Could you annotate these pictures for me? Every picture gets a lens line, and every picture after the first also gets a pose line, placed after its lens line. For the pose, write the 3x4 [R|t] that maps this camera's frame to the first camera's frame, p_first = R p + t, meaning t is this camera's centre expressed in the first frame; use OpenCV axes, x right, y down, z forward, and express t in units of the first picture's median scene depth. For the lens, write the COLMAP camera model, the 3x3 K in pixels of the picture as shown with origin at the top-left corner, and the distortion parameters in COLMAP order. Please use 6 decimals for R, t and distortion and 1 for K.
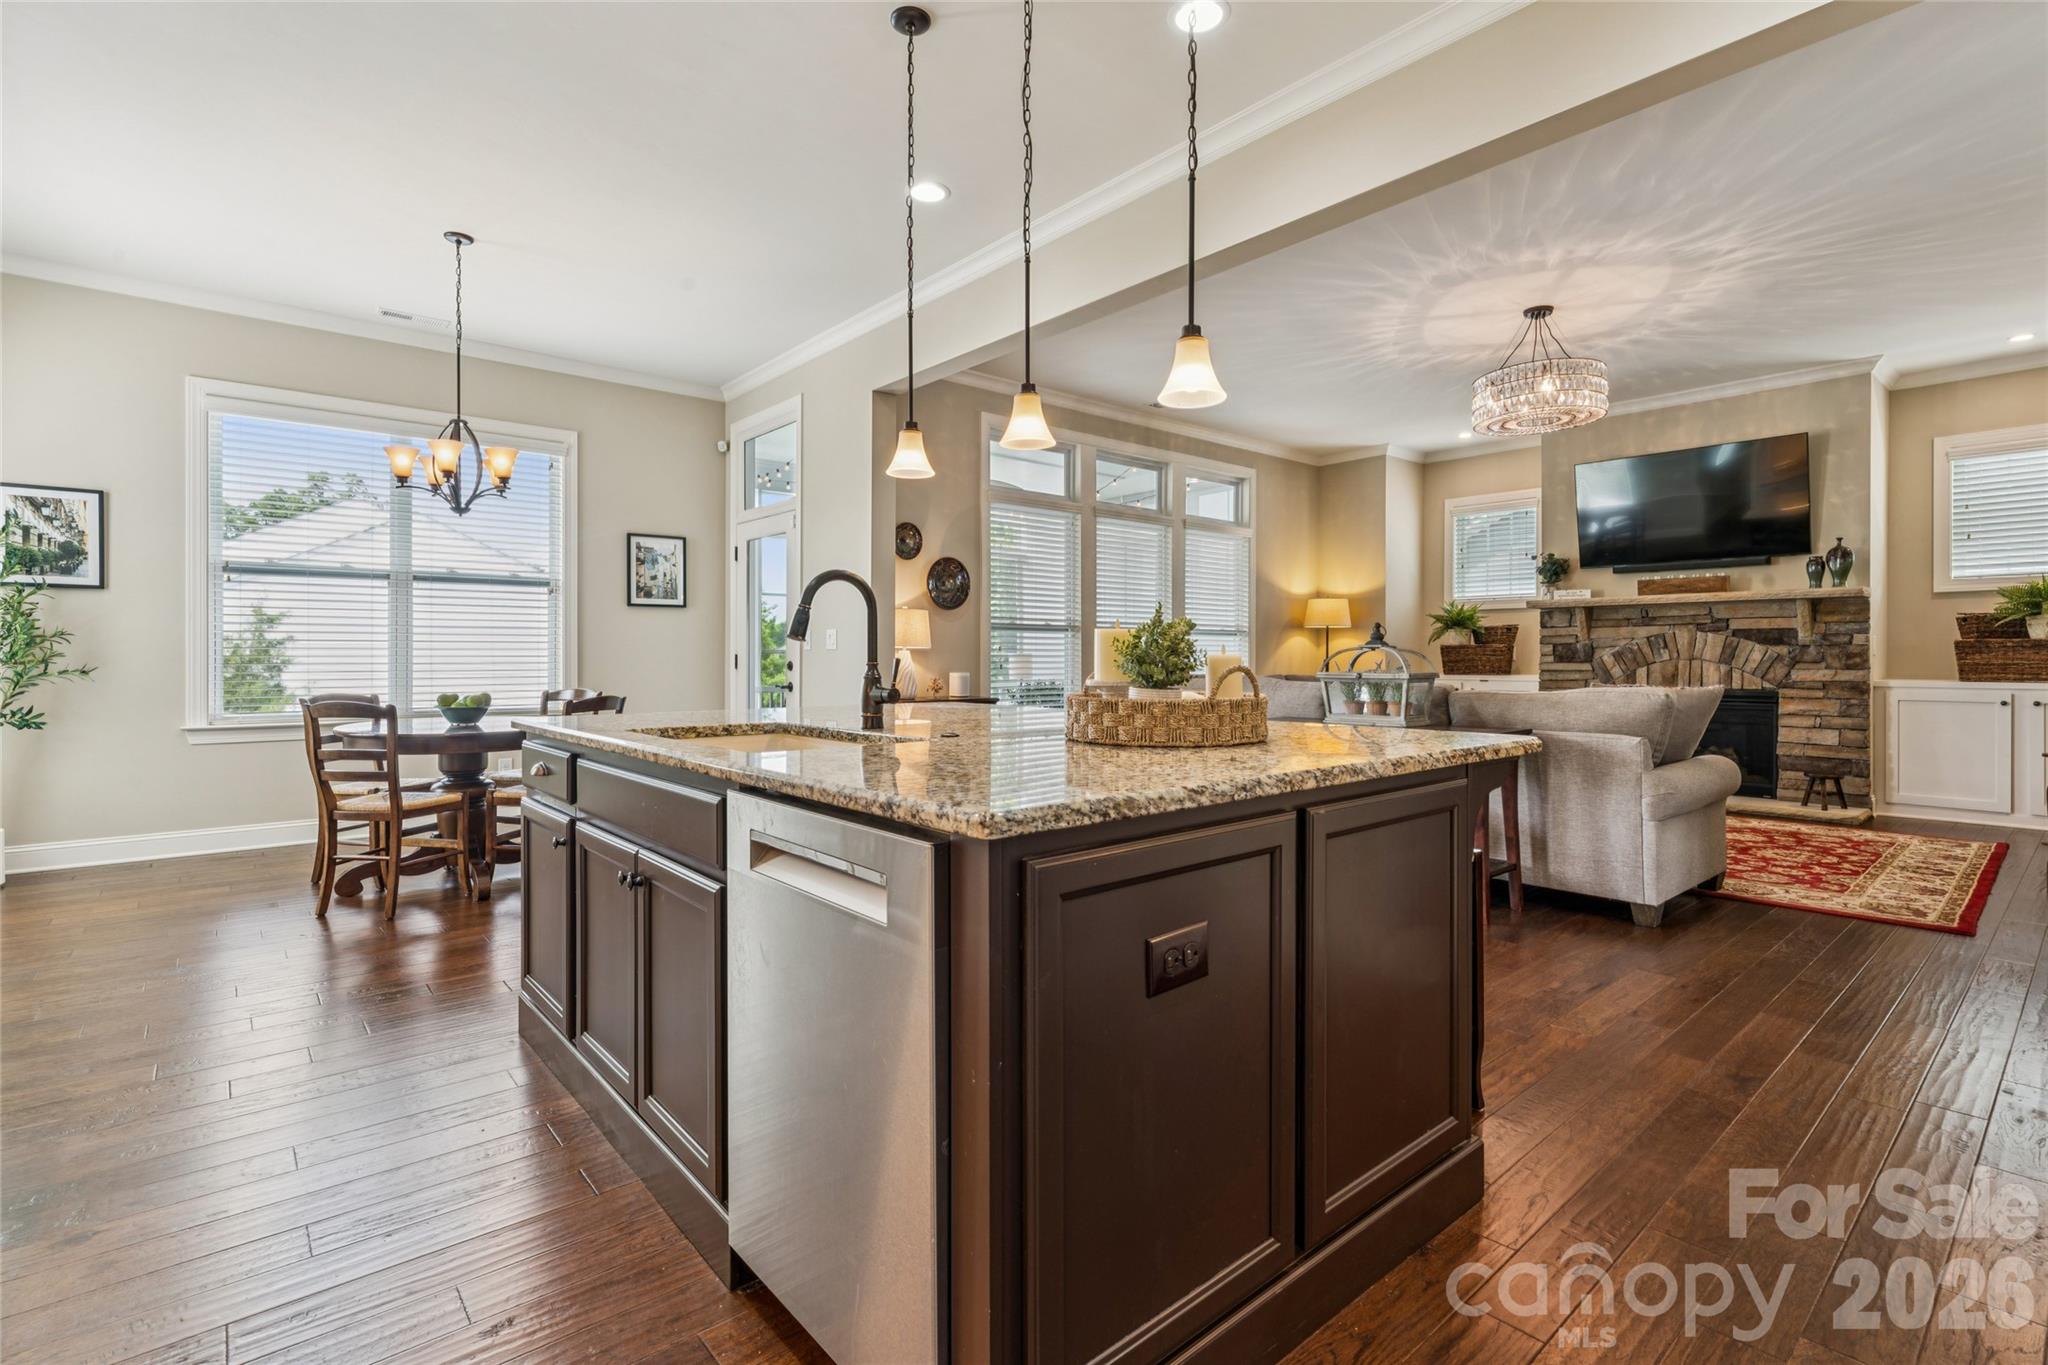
lens RADIAL K [[945.2, 0, 1018.1], [0, 945.2, 661.0], [0, 0, 1]] dist [-0.002209, 0.000661]
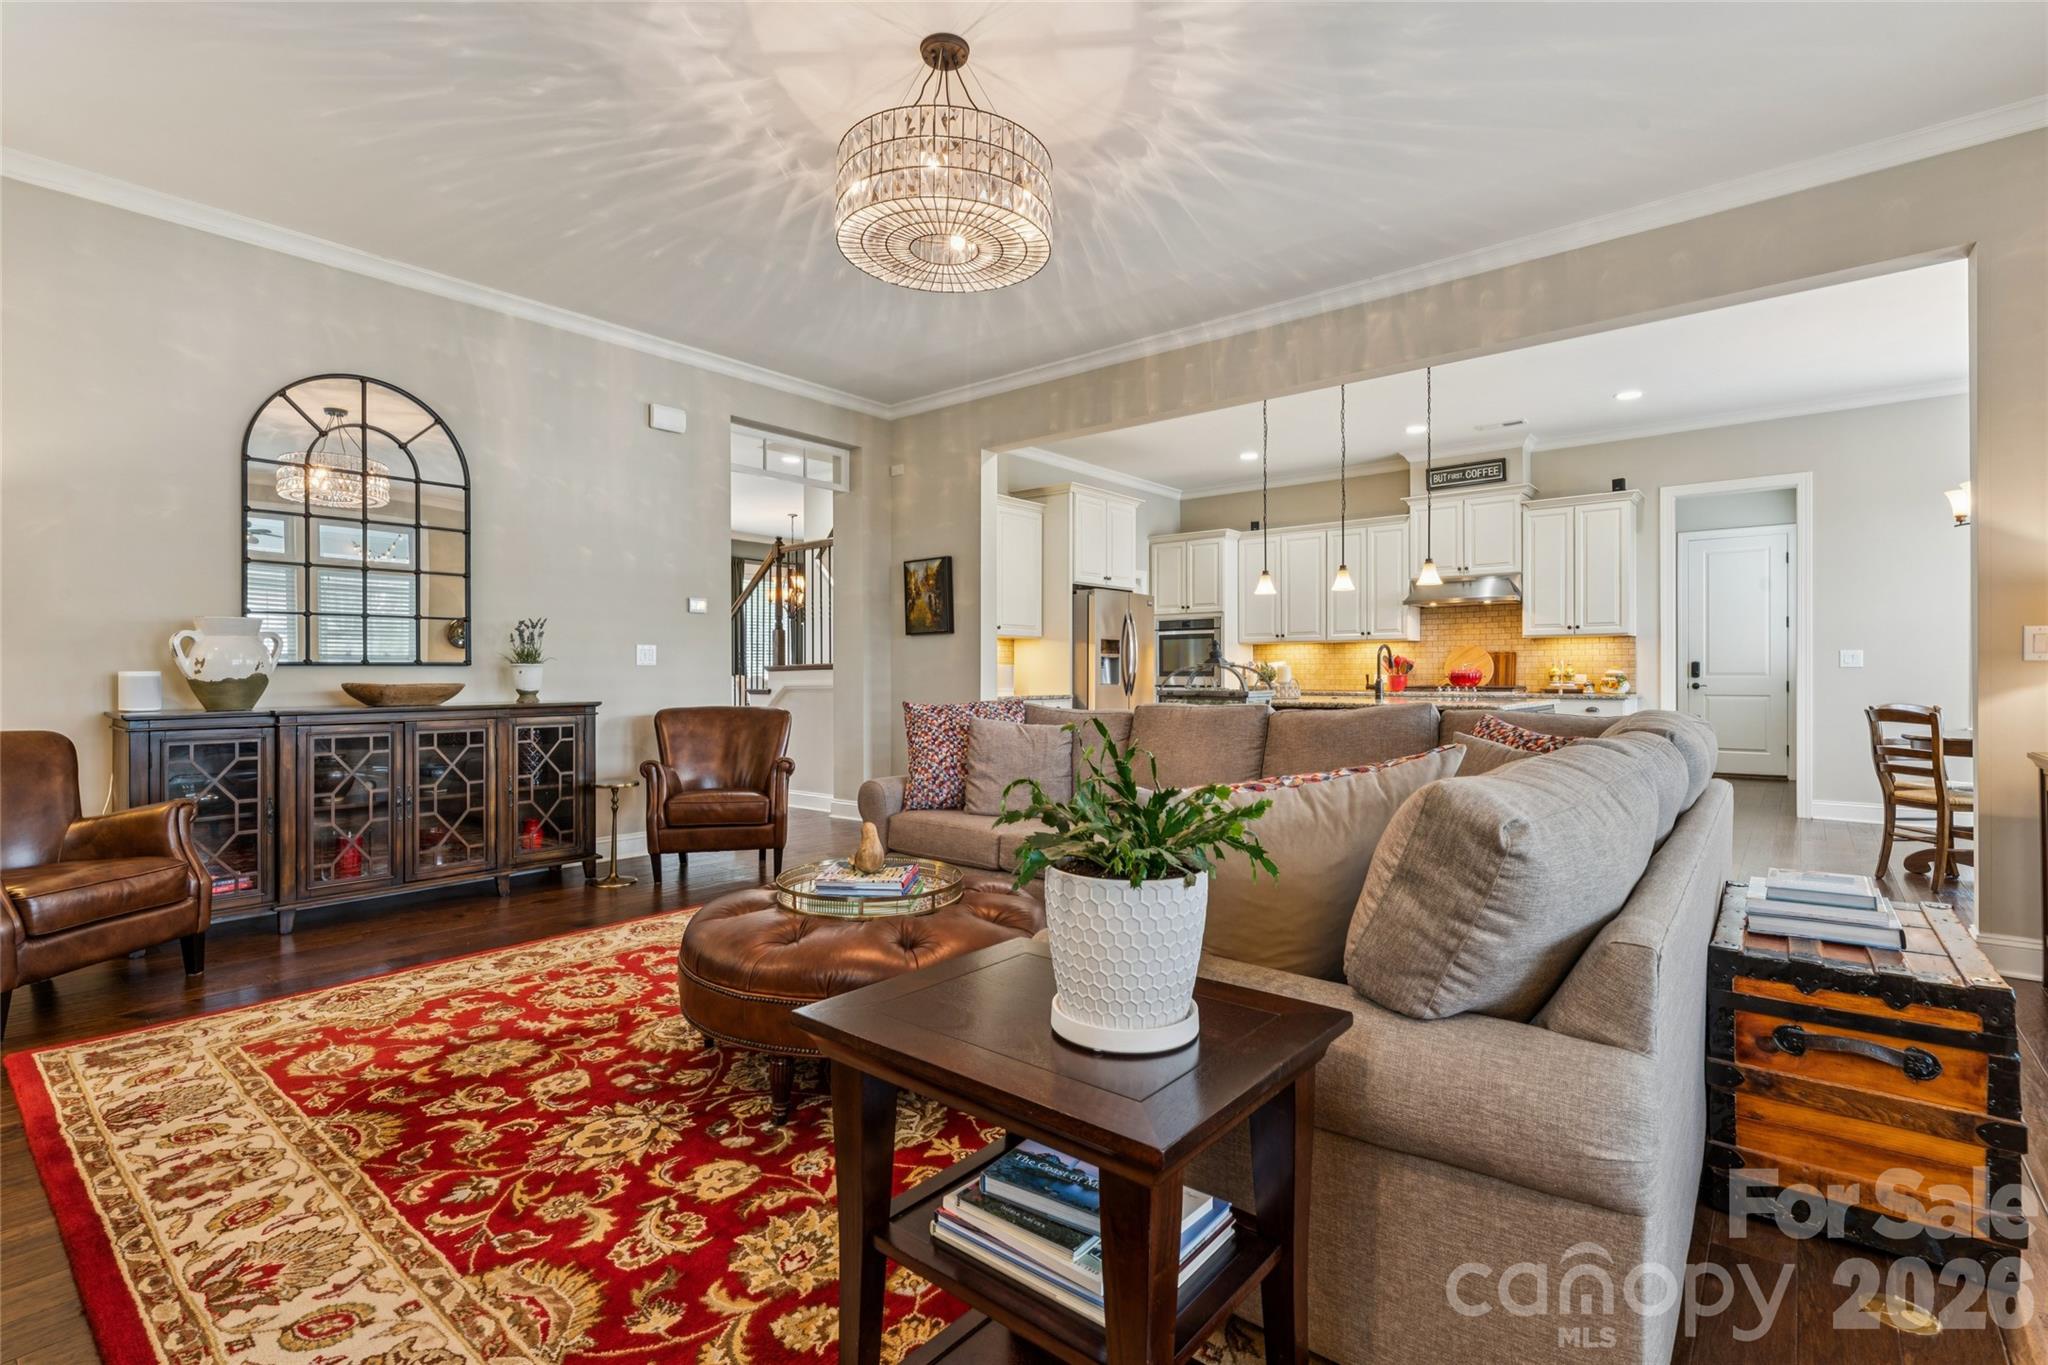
lens RADIAL K [[945.2, 0, 1020.2], [0, 945.2, 676.3], [0, 0, 1]] dist [-0.002209, 0.000661]
pose [[-0.985161, 0.002655, -0.171612, 0.517314], [0.001577, 0.999978, 0.006419, -0.005751], [0.171625, 0.006053, -0.985144, 1.333646]]
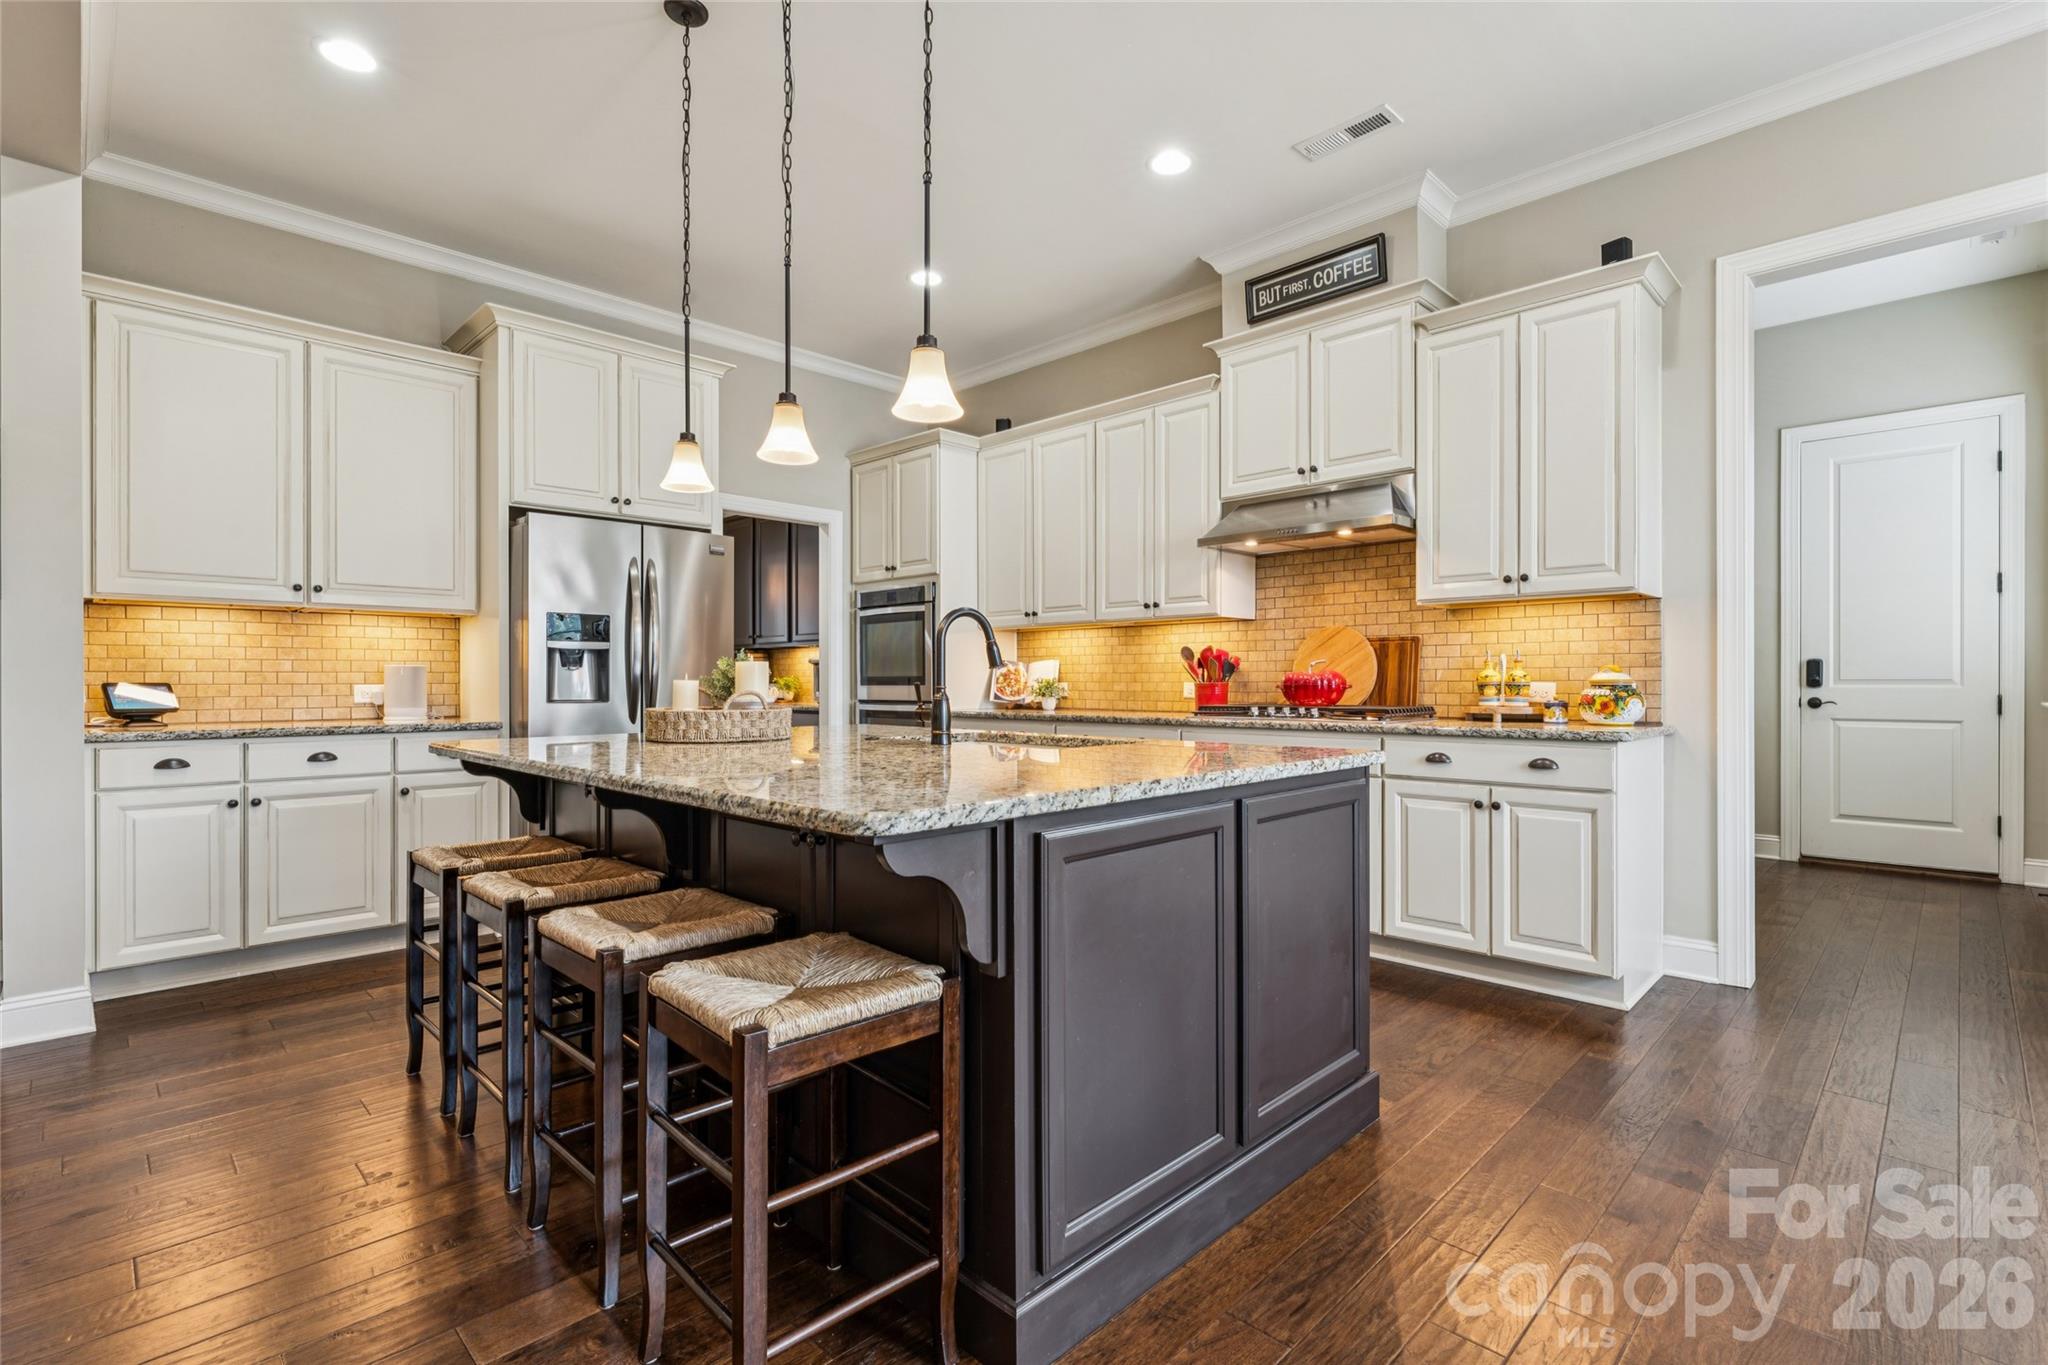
lens RADIAL K [[945.2, 0, 1025.6], [0, 945.2, 686.8], [0, 0, 1]] dist [-0.002209, 0.000661]
pose [[-0.996472, 0.002995, -0.083872, -0.058586], [0.002180, 0.999950, 0.009802, -0.002613], [0.083897, 0.009585, -0.996428, 0.787569]]
